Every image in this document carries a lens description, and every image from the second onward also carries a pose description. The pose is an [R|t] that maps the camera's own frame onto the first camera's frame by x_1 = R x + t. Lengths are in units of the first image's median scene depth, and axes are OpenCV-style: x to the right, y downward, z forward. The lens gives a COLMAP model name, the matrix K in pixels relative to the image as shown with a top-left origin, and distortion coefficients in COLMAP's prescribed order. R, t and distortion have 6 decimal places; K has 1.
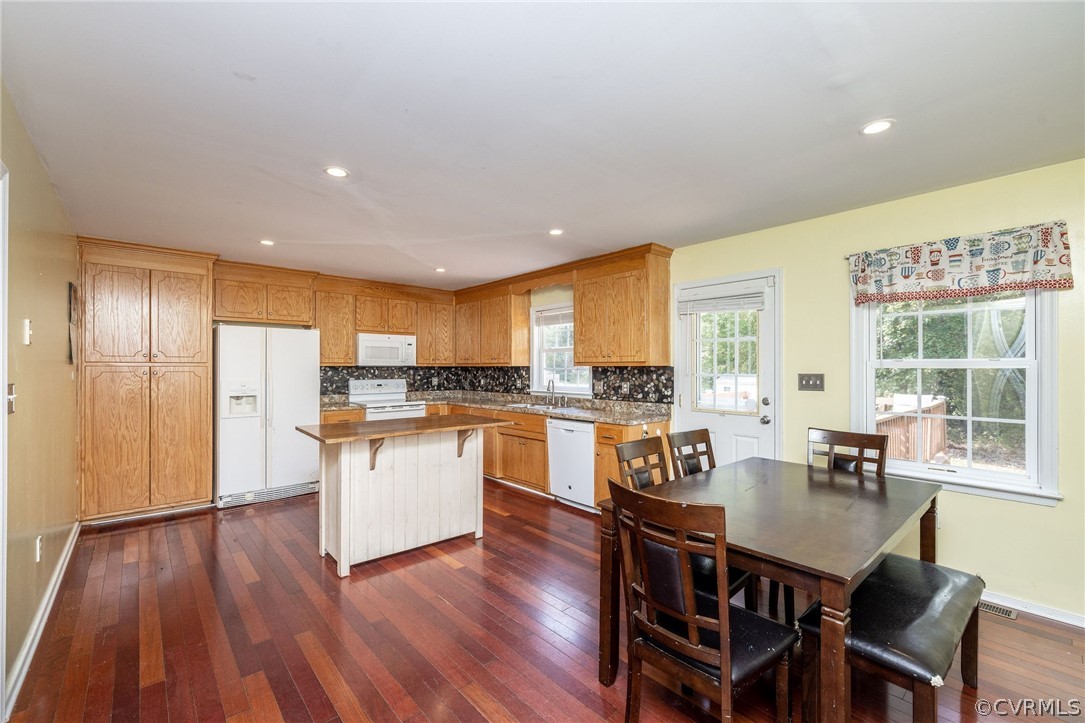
lens RADIAL K [[455.4, 0, 542.8], [0, 455.4, 368.8], [0, 0, 1]] dist [-0.000877, -0.000144]
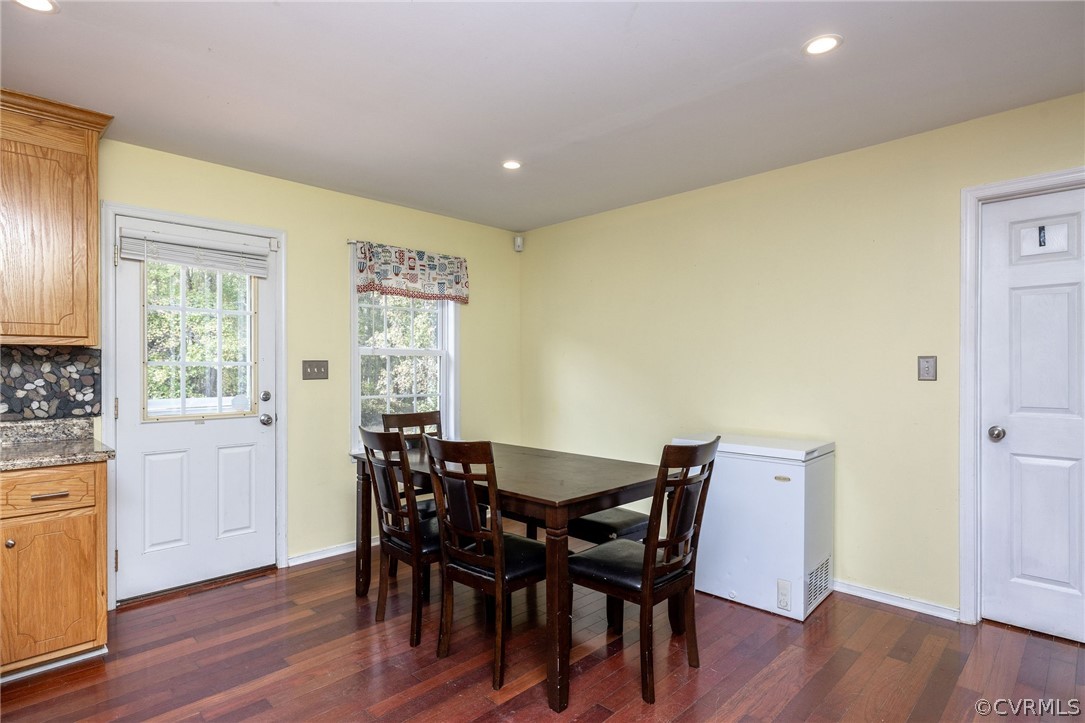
lens RADIAL K [[578.0, 0, 539.4], [0, 578.0, 370.3], [0, 0, 1]] dist [-0.000472, -0.000309]
pose [[-0.084260, -0.009496, 0.996399, -0.426805], [0.002426, 0.999950, 0.009735, 0.014974], [-0.996441, 0.003238, -0.084233, 0.490674]]
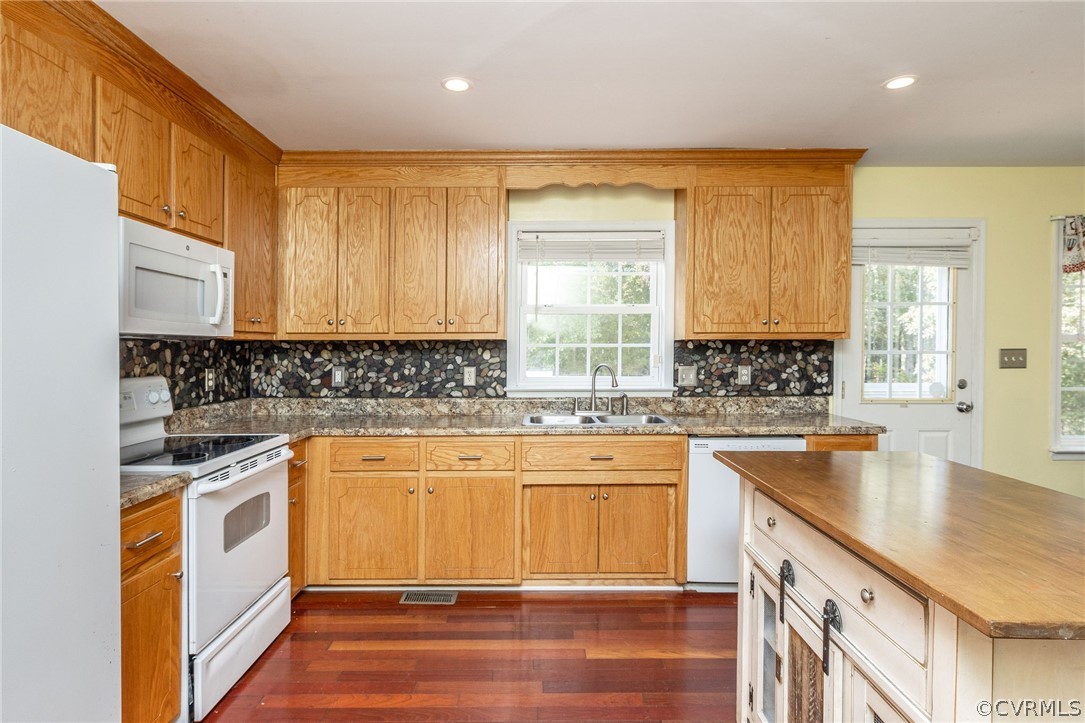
lens RADIAL K [[597.8, 0, 541.6], [0, 597.8, 355.7], [0, 0, 1]] dist [0.001523, 0.000838]
pose [[0.660196, -0.012518, 0.750989, -0.621425], [0.004825, 0.999911, 0.012425, 0.004220], [-0.751078, -0.004580, 0.660198, 0.687497]]
